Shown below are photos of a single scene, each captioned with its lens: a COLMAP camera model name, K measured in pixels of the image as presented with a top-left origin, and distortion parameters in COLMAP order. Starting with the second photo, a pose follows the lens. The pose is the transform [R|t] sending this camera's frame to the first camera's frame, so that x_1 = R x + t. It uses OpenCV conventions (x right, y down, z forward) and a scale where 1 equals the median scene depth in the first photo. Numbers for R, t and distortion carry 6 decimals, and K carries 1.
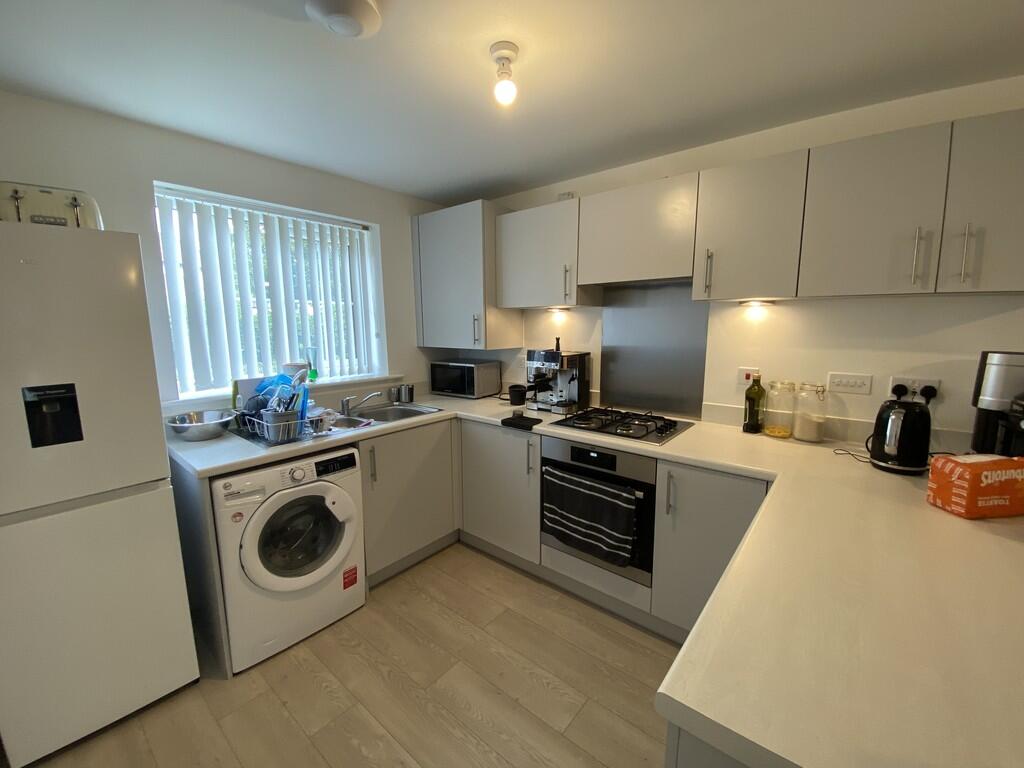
lens RADIAL K [[415.5, 0, 509.8], [0, 415.5, 382.8], [0, 0, 1]] dist [-0.013704, -0.001983]
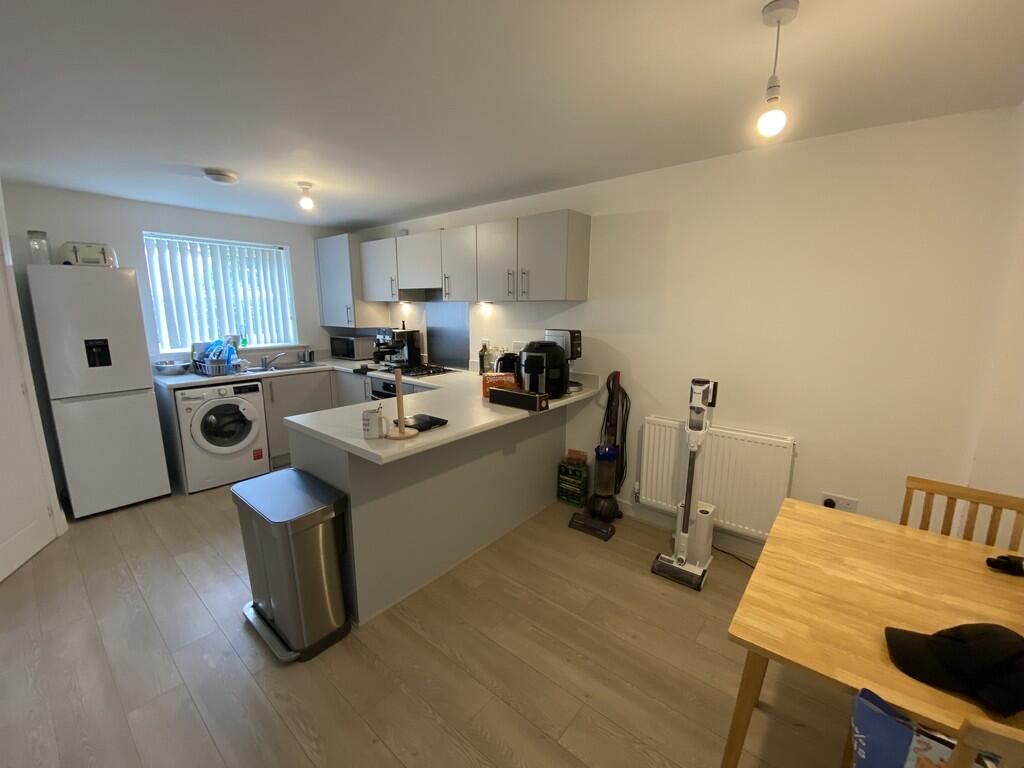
lens RADIAL K [[415.5, 0, 514.8], [0, 415.5, 384.6], [0, 0, 1]] dist [-0.013704, -0.001983]
pose [[0.999863, 0.011829, 0.011554, 0.706356], [-0.012307, 0.999034, 0.042185, 0.081910], [-0.011044, -0.042322, 0.999043, -0.790541]]
